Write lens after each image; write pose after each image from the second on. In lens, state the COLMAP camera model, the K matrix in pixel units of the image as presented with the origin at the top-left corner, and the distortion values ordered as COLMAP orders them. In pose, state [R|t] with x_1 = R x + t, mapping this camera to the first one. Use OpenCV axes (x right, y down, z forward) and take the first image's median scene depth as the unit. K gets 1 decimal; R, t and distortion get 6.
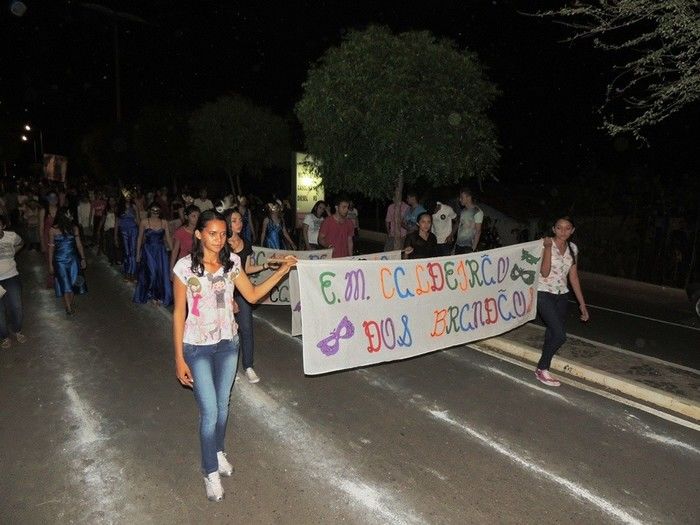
lens RADIAL K [[497.8, 0, 350.0], [0, 497.8, 262.5], [0, 0, 1]] dist [-0.021468, -0.000403]
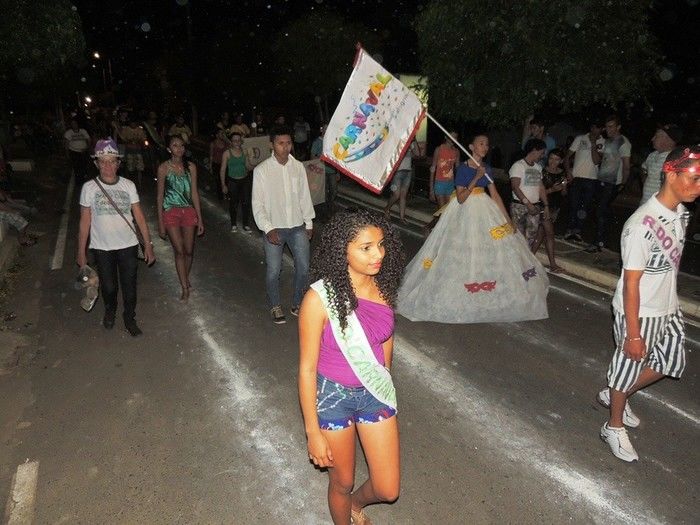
lens RADIAL K [[497.8, 0, 350.0], [0, 497.8, 262.5], [0, 0, 1]] dist [-0.021468, -0.000403]
pose [[0.993137, 0.028524, -0.113429, -0.226523], [-0.012453, 0.990081, 0.139943, -0.021007], [0.116295, -0.137569, 0.983641, 0.138462]]
